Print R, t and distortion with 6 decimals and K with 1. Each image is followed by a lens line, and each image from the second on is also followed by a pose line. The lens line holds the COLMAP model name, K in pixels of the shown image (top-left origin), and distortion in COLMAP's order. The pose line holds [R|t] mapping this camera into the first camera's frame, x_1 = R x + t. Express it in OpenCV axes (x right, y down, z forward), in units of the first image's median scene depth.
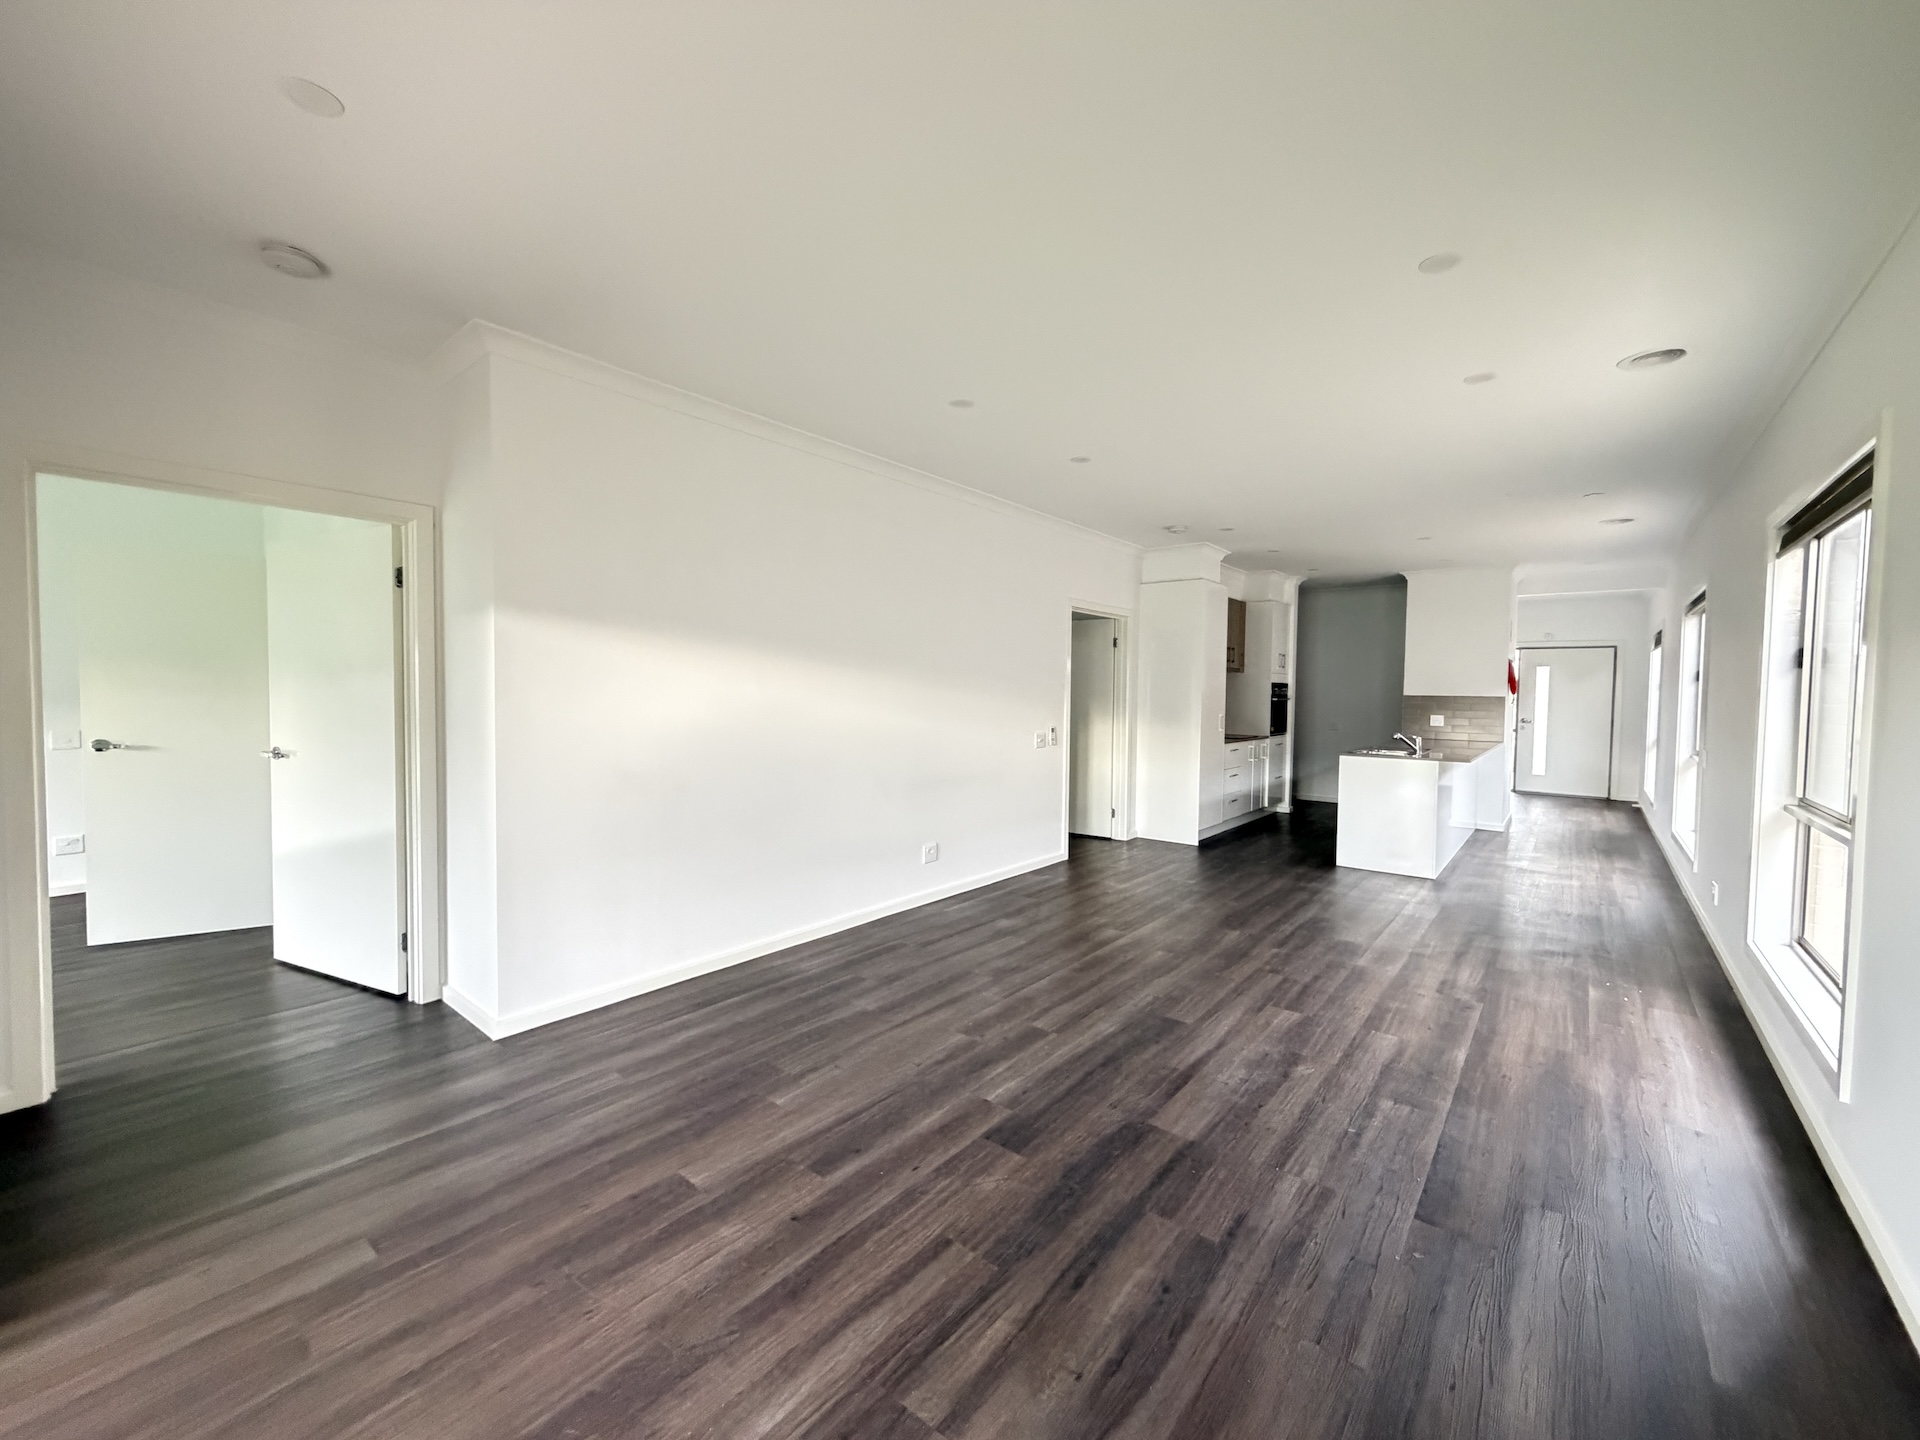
lens RADIAL K [[766.2, 0, 954.5], [0, 766.2, 720.3], [0, 0, 1]] dist [-0.001284, 0.000266]
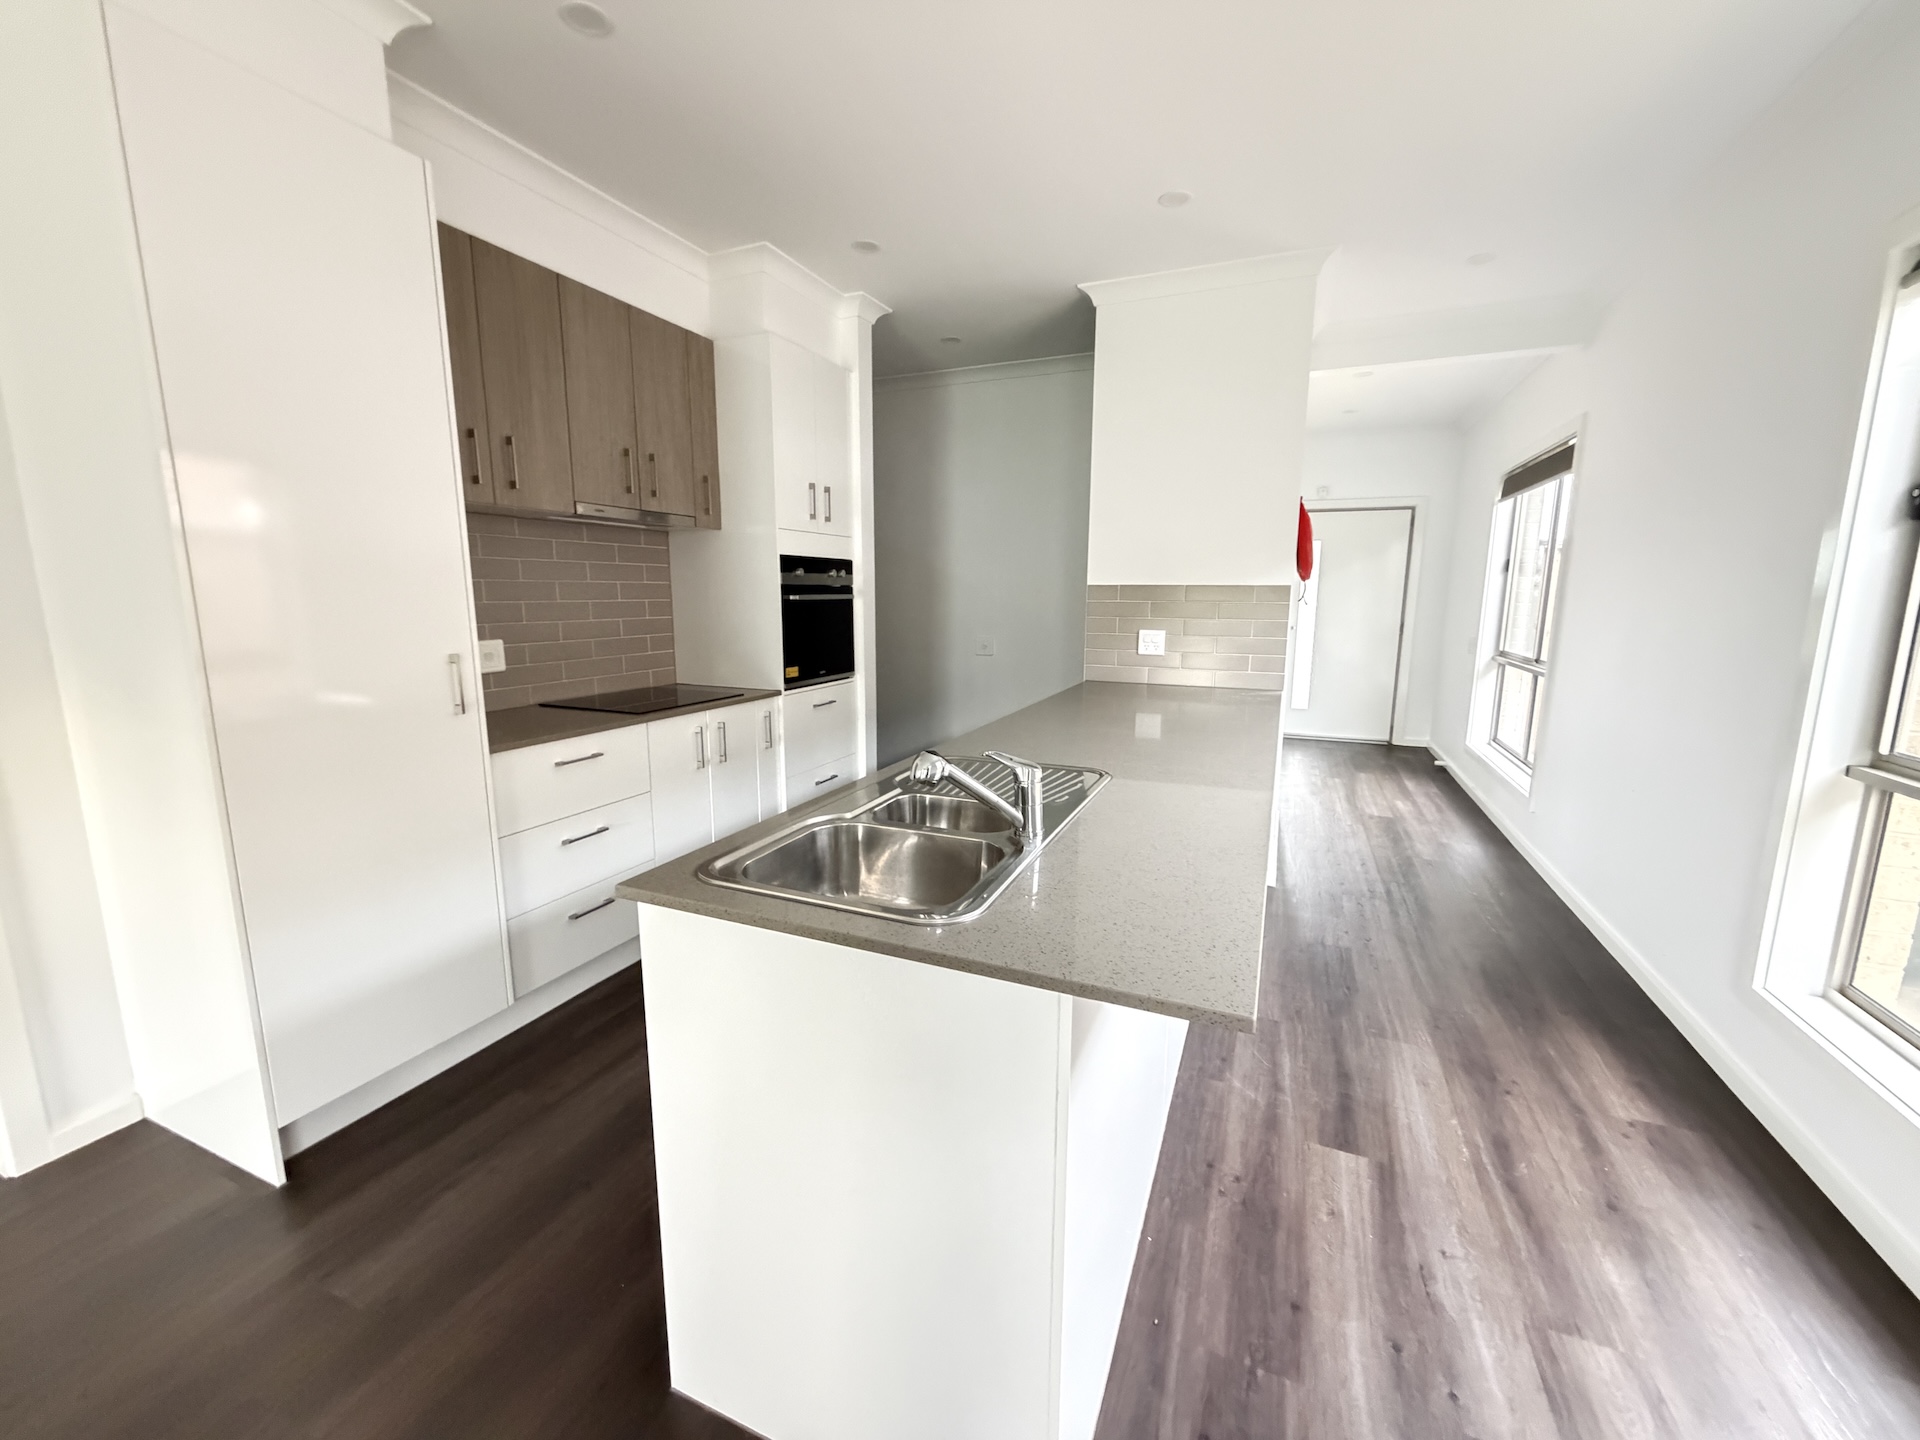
lens RADIAL K [[766.2, 0, 954.5], [0, 766.2, 720.3], [0, 0, 1]] dist [-0.001284, 0.000266]
pose [[0.961076, -0.055413, 0.270671, 0.381322], [0.020350, 0.991217, 0.130667, -0.014210], [-0.275534, -0.120073, 0.953763, 0.577714]]
